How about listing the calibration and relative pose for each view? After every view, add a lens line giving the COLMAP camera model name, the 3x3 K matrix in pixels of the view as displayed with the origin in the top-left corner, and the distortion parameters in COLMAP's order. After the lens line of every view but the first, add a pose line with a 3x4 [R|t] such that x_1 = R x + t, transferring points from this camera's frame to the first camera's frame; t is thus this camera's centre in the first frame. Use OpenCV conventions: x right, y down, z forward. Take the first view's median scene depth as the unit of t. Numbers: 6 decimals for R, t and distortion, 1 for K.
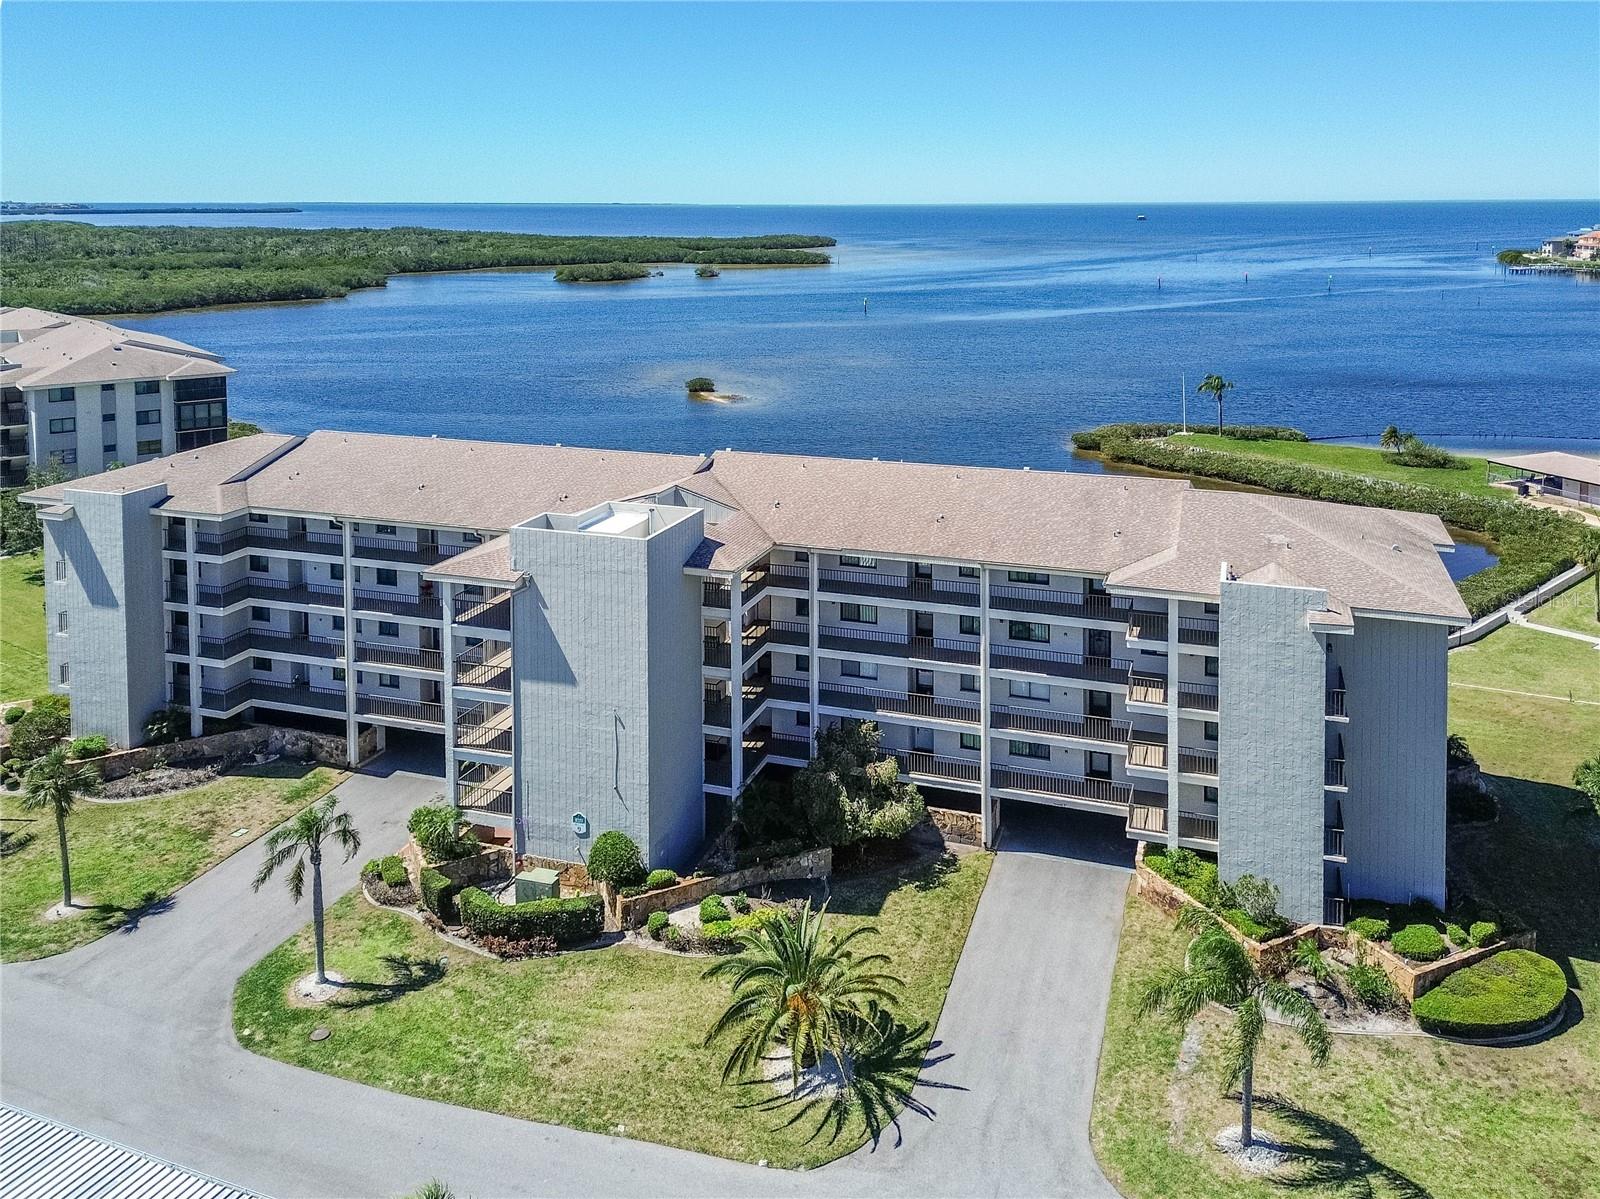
lens RADIAL K [[1206.1, 0, 830.1], [0, 1206.1, 377.2], [0, 0, 1]] dist [0.045490, -0.025189]
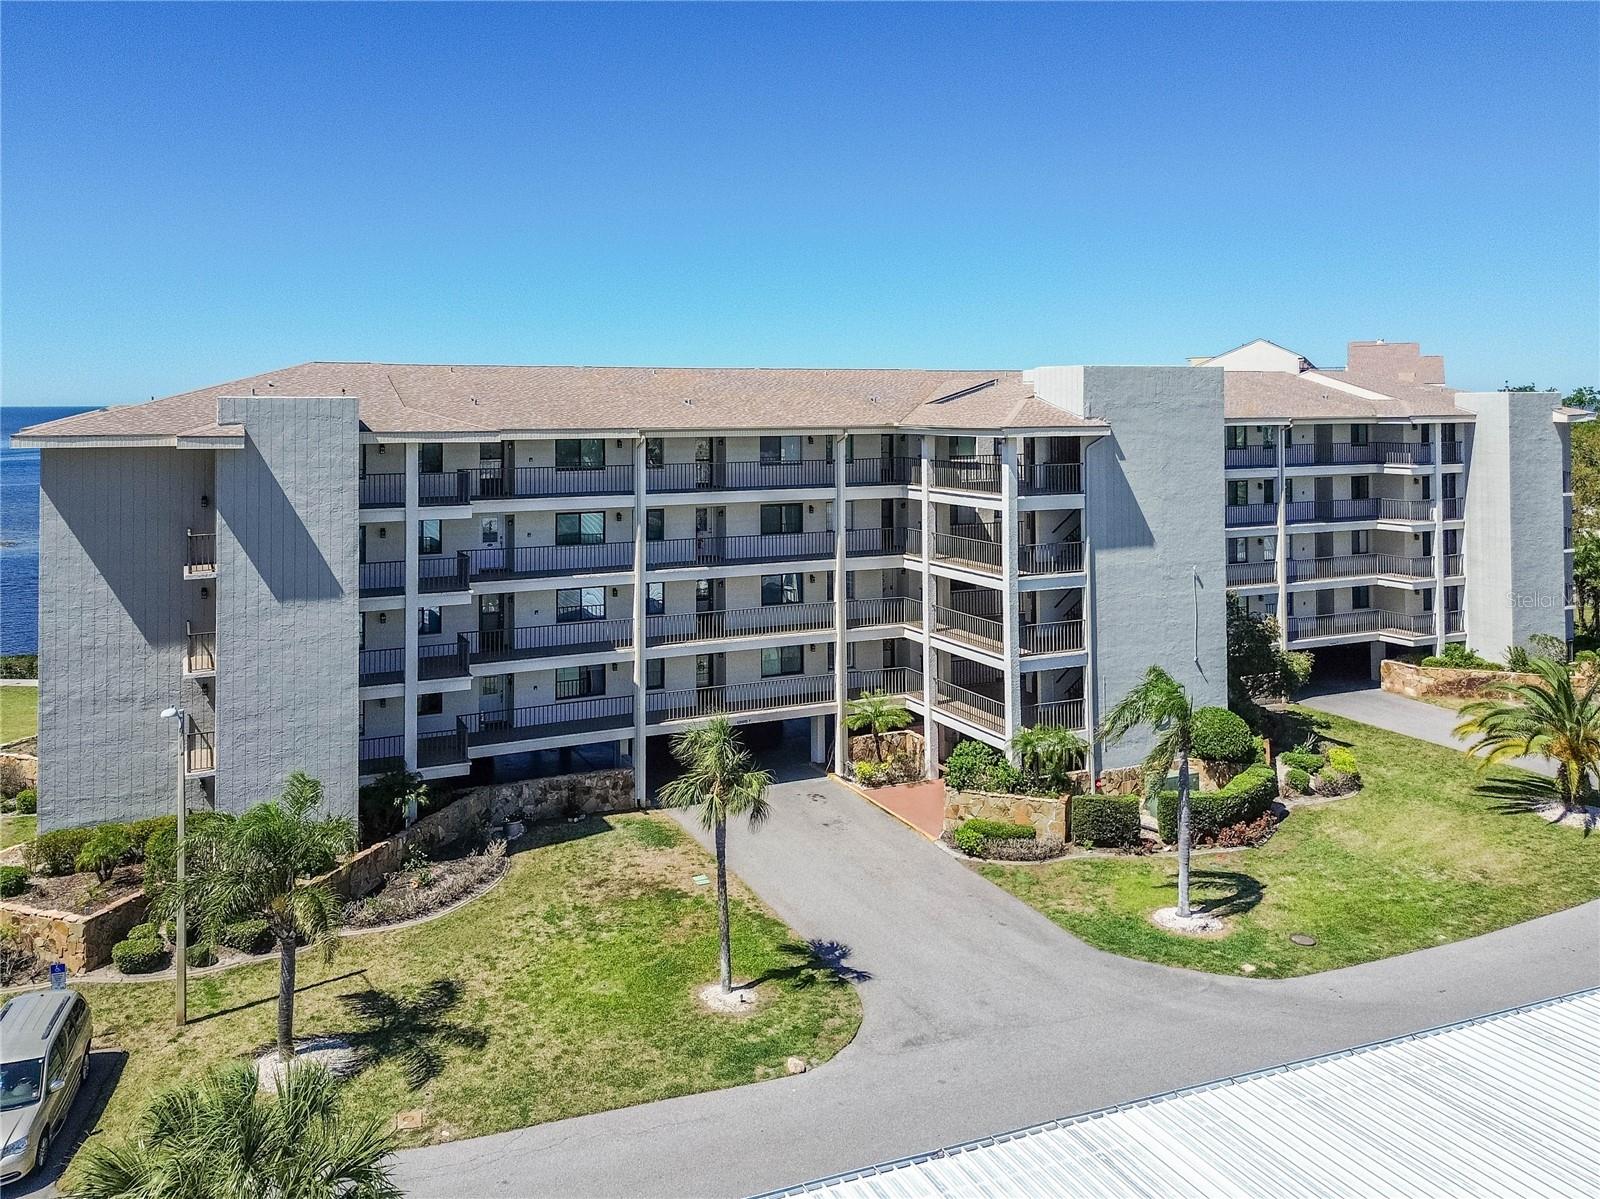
lens RADIAL K [[1234.2, 0, 733.9], [0, 1234.2, 437.9], [0, 0, 1]] dist [0.043454, -0.021439]
pose [[0.748953, -0.020833, 0.662295, -1.018789], [0.096985, 0.992188, -0.078464, 0.216470], [-0.655487, 0.122998, 0.745123, 0.525097]]
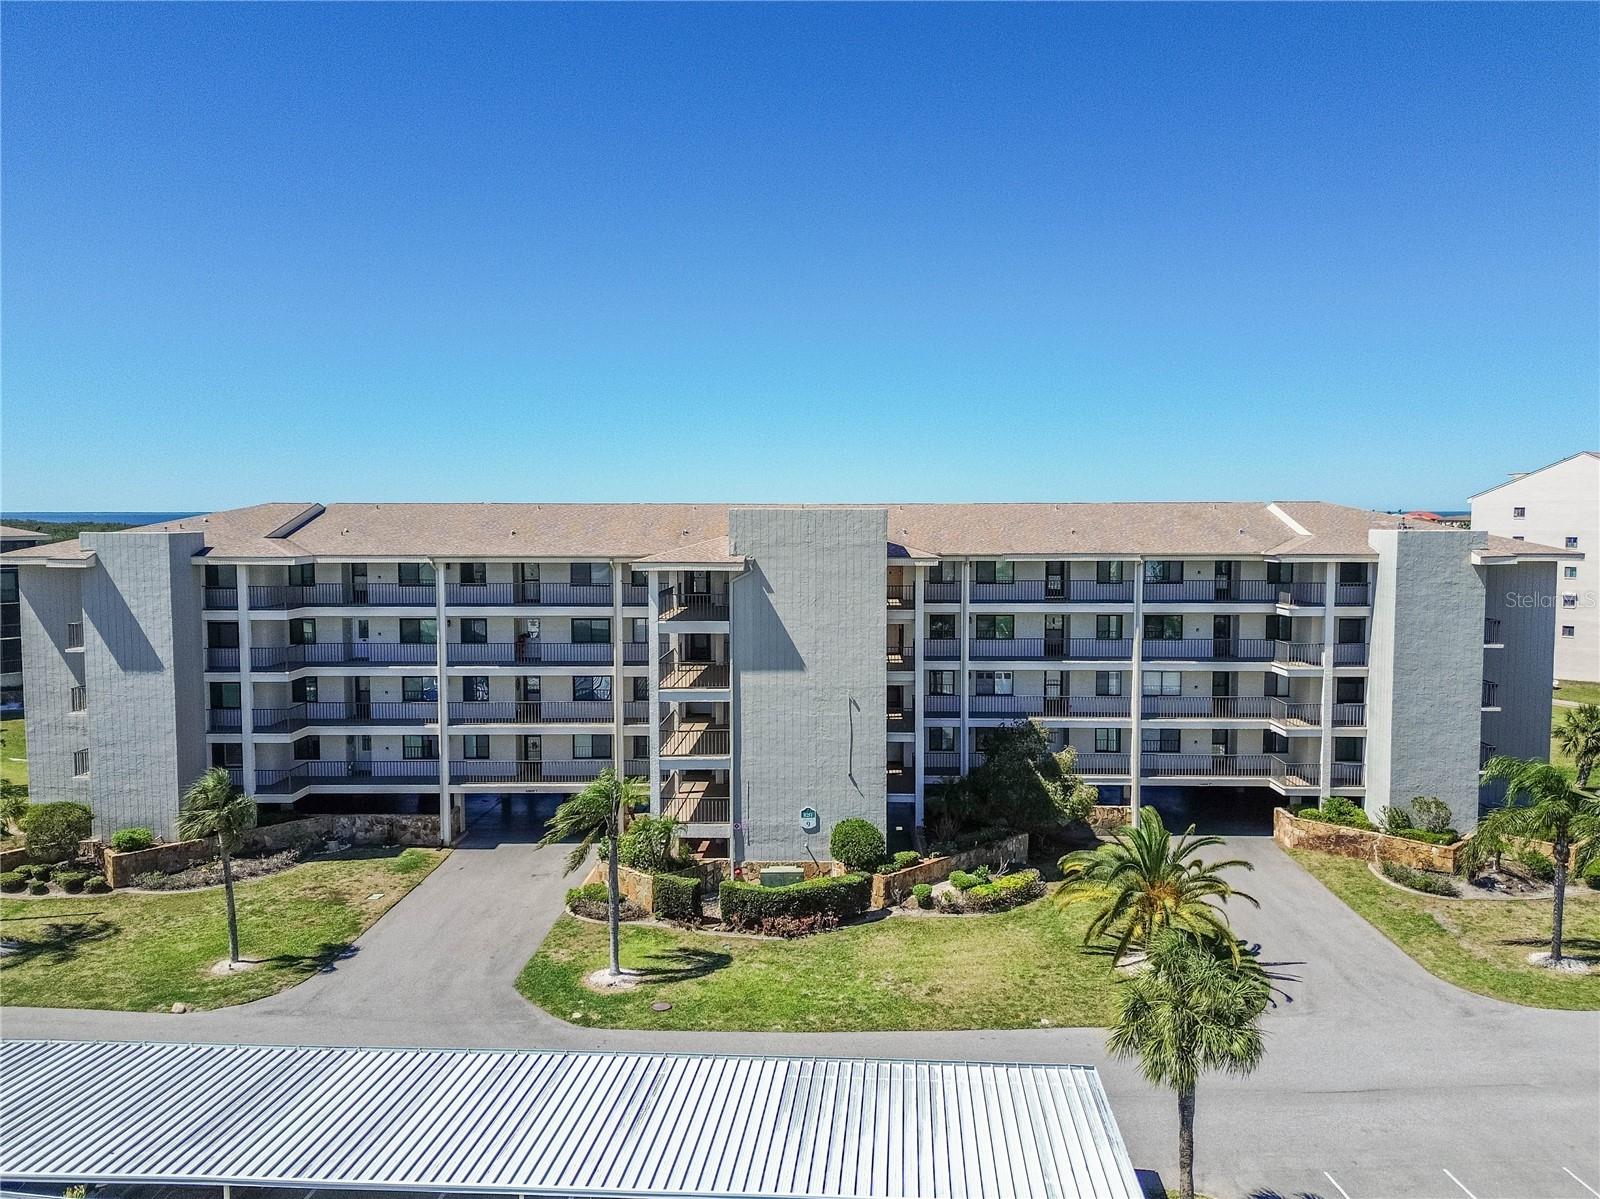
lens RADIAL K [[1142.4, 0, 809.3], [0, 1142.4, 621.9], [0, 0, 1]] dist [0.058990, -0.053029]
pose [[0.957146, -0.027416, 0.288304, -0.470434], [0.039327, 0.998592, -0.035601, 0.244735], [-0.286922, 0.045414, 0.956877, 0.117113]]
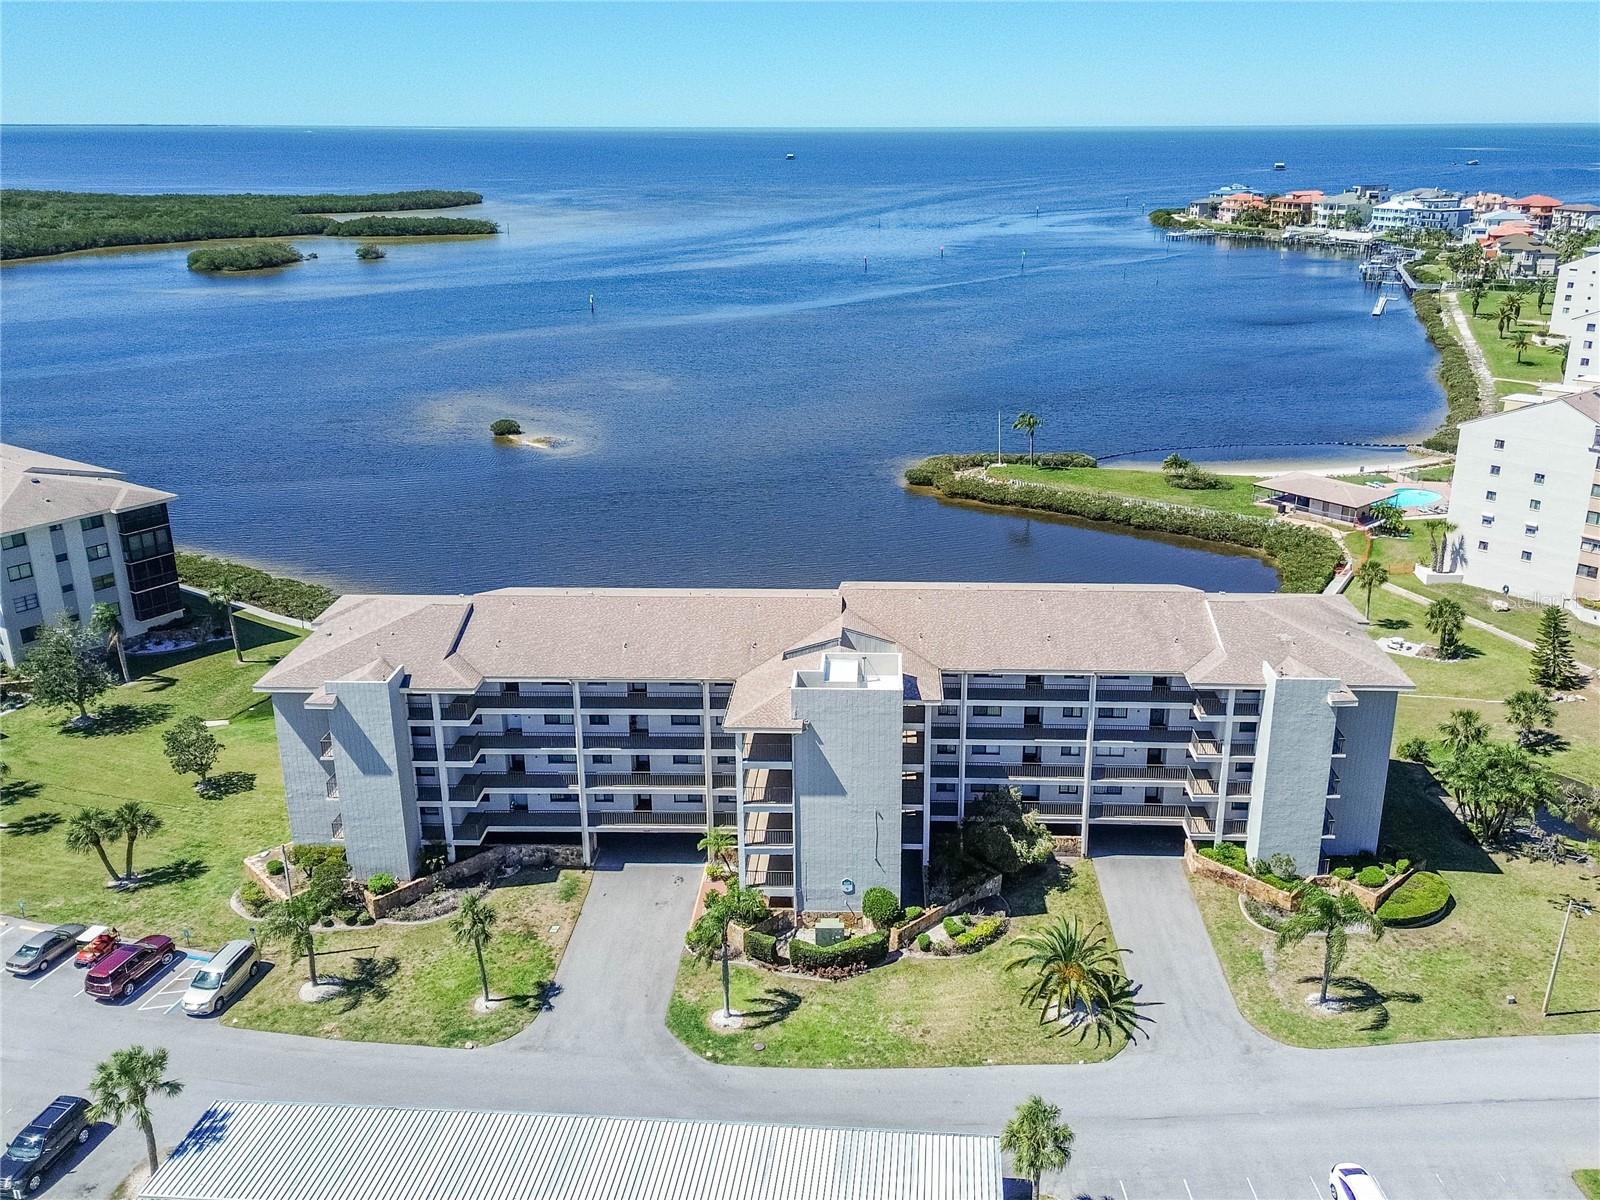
lens RADIAL K [[1273.0, 0, 832.7], [0, 1273.0, 586.2], [0, 0, 1]] dist [0.057667, -0.047269]
pose [[0.959569, -0.092879, 0.265708, -0.594498], [0.039548, 0.979113, 0.199432, -0.278994], [-0.278682, -0.180861, 0.943200, -0.347649]]
